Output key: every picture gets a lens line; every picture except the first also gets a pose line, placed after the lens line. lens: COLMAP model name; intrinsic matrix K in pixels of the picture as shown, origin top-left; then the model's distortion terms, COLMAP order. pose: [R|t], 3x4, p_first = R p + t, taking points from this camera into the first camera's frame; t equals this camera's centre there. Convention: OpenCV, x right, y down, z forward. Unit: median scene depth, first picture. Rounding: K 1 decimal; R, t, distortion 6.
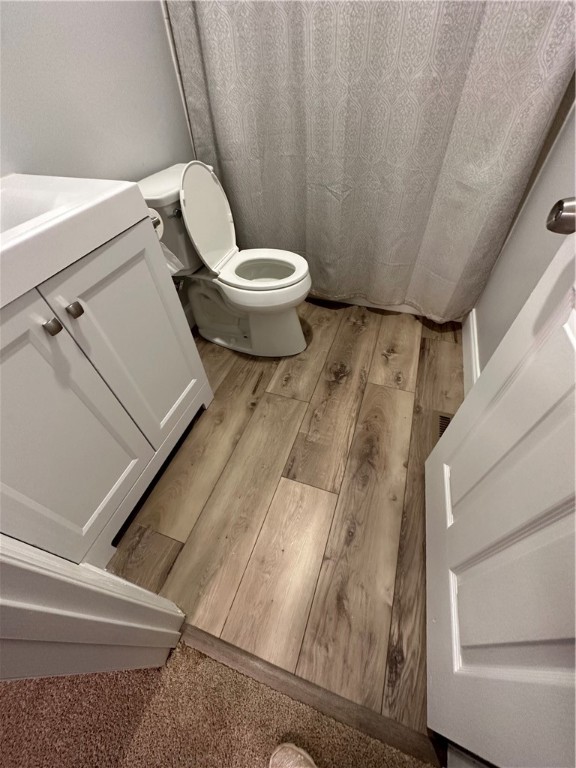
lens RADIAL K [[307.1, 0, 287.9], [0, 307.1, 385.6], [0, 0, 1]] dist [0.000737, 0.000137]
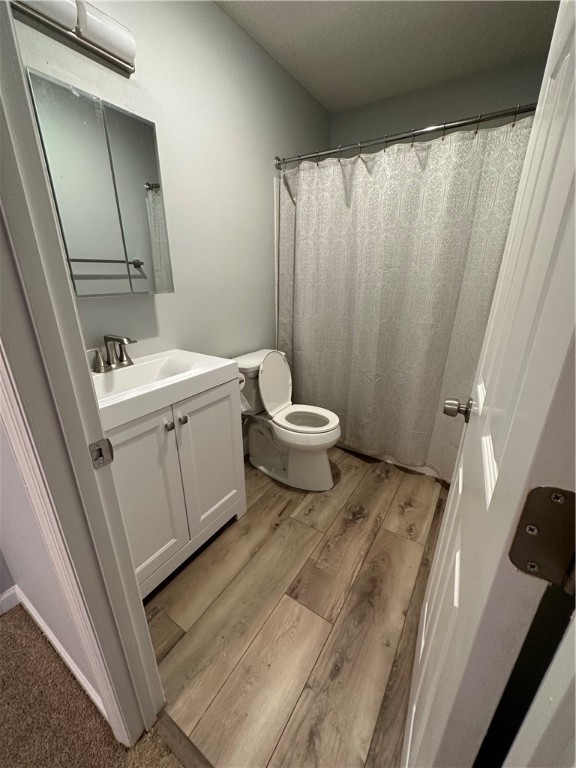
lens RADIAL K [[305.6, 0, 287.6], [0, 305.6, 384.7], [0, 0, 1]] dist [-0.001788, 0.000465]
pose [[0.970697, 0.122654, -0.206648, 0.109377], [-0.206165, 0.866872, -0.453904, 0.128019], [0.123464, 0.483206, 0.866757, -0.273088]]
